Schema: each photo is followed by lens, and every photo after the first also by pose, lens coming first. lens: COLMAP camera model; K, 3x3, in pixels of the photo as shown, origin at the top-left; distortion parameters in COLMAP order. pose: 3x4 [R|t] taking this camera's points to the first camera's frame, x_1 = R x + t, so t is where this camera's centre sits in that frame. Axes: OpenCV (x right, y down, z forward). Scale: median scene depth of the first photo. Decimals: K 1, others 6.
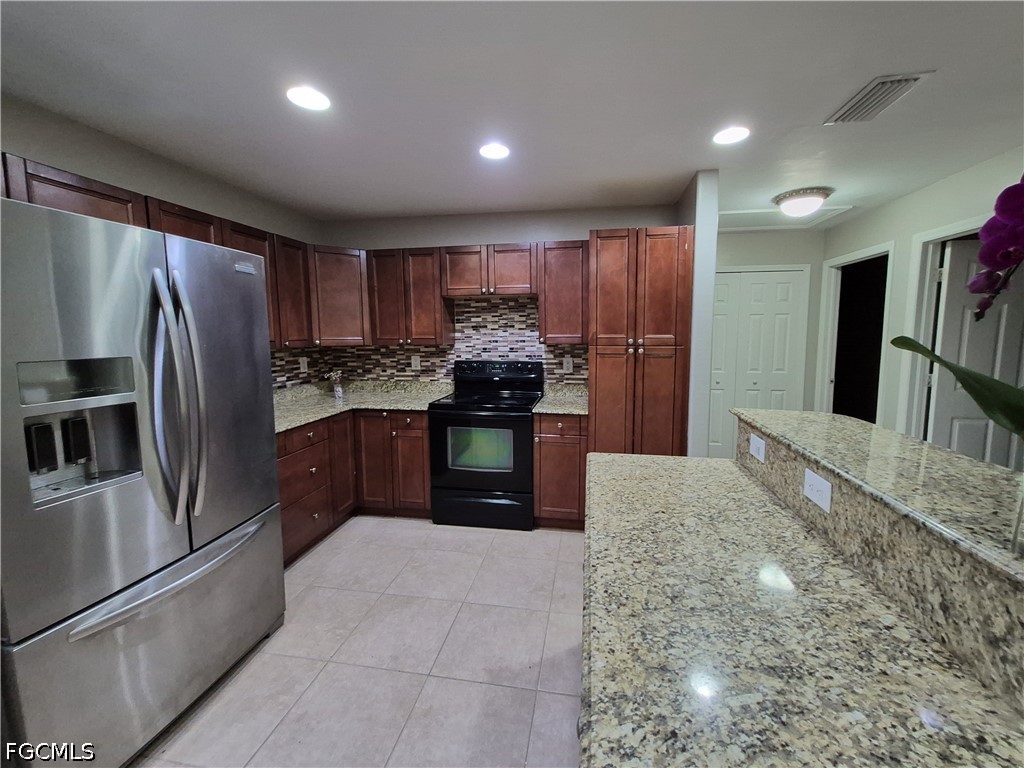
lens RADIAL K [[399.9, 0, 531.5], [0, 399.9, 370.5], [0, 0, 1]] dist [0.006618, 0.000192]
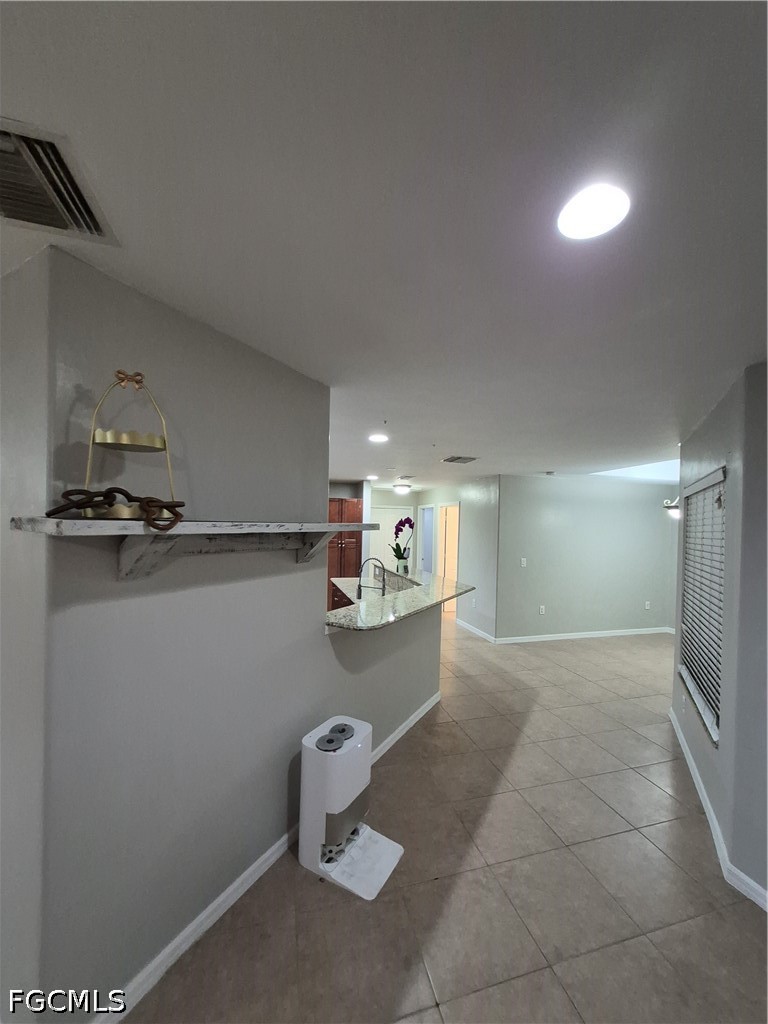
lens RADIAL K [[403.5, 0, 402.7], [0, 403.5, 530.0], [0, 0, 1]] dist [0.012478, 0.000066]
pose [[0.894900, 0.019728, 0.445830, -0.457014], [0.018278, 0.996564, -0.080786, 0.055905], [-0.445892, 0.080444, 0.891465, -1.246093]]
